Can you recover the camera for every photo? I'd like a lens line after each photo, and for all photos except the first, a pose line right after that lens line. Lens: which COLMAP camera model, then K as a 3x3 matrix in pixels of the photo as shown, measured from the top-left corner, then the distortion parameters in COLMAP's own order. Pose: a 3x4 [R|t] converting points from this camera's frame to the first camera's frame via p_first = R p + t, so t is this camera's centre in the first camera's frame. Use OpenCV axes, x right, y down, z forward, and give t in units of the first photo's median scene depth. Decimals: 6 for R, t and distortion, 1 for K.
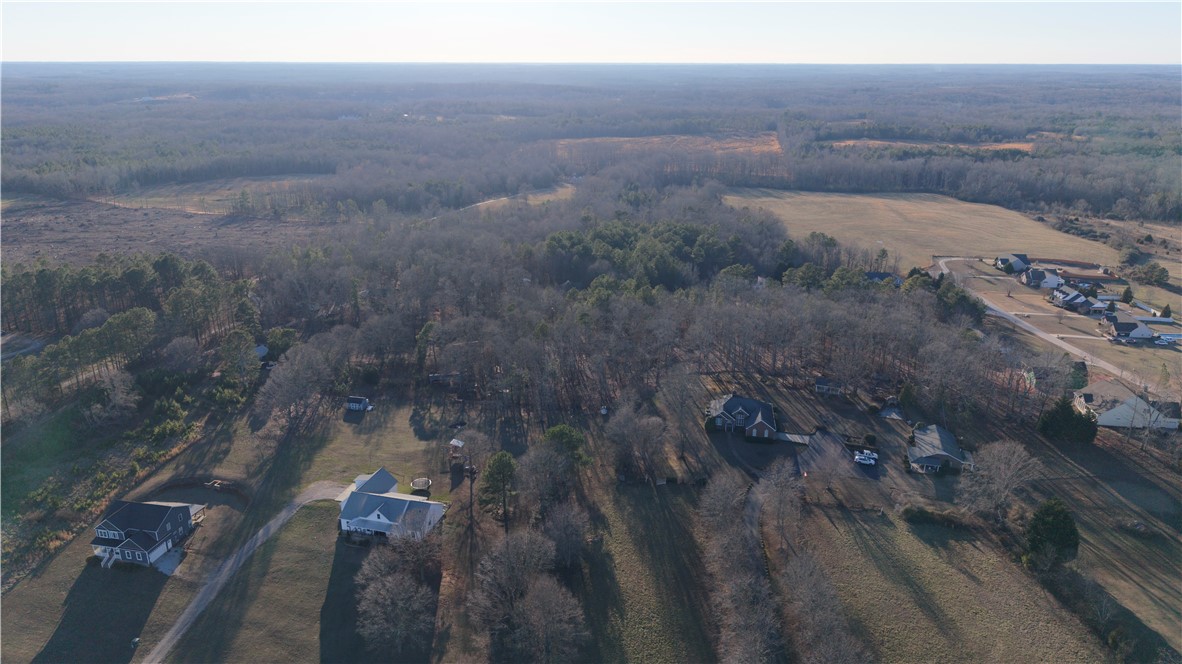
lens RADIAL K [[786.4, 0, 590.6], [0, 786.4, 332.1], [0, 0, 1]] dist [0.023152, -0.027627]
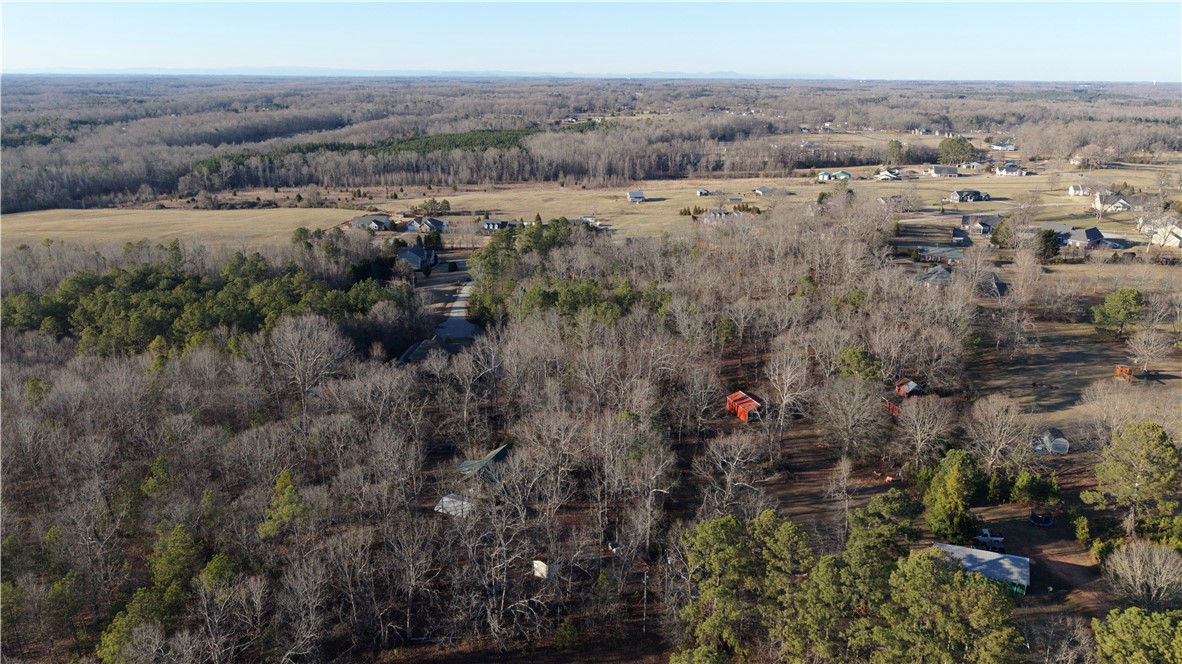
lens RADIAL K [[786.4, 0, 592.2], [0, 786.4, 330.3], [0, 0, 1]] dist [0.023152, -0.027627]
pose [[0.027296, -0.305912, 0.951669, -0.535962], [0.316656, 0.905641, 0.282034, -0.181963], [-0.948148, 0.293653, 0.121589, 0.737672]]
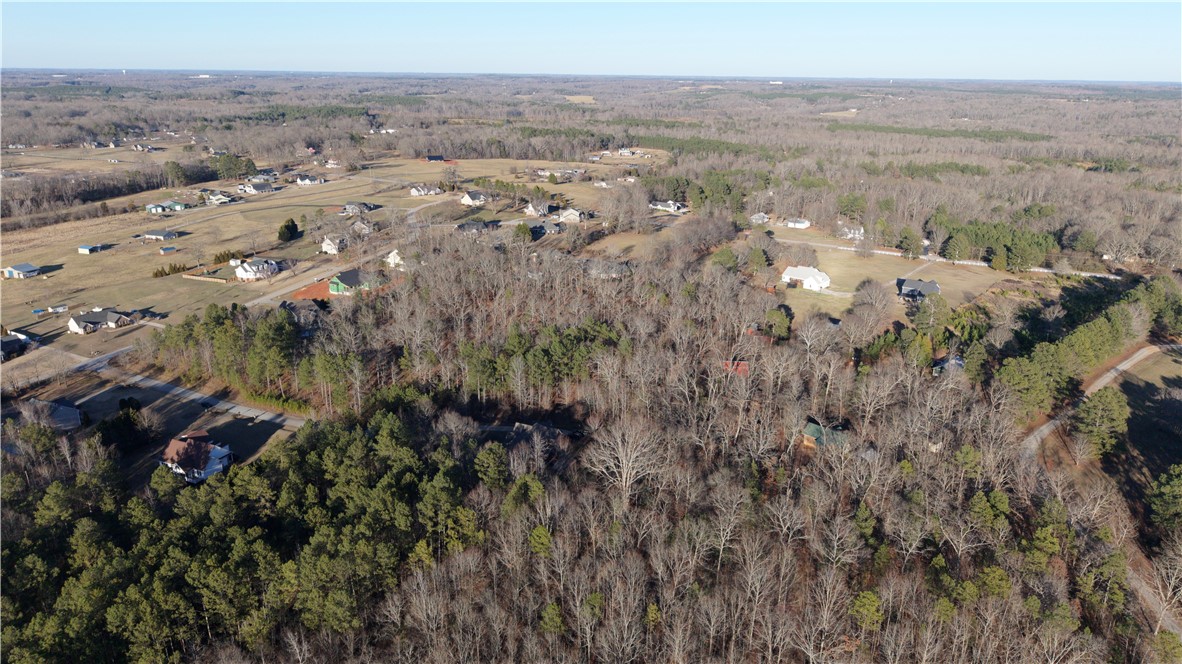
lens RADIAL K [[786.4, 0, 593.1], [0, 786.4, 334.9], [0, 0, 1]] dist [0.023152, -0.027627]
pose [[-0.898808, -0.149057, 0.412221, -0.278460], [0.129567, 0.808047, 0.574693, -0.432854], [-0.418756, 0.569949, -0.706967, 1.261863]]
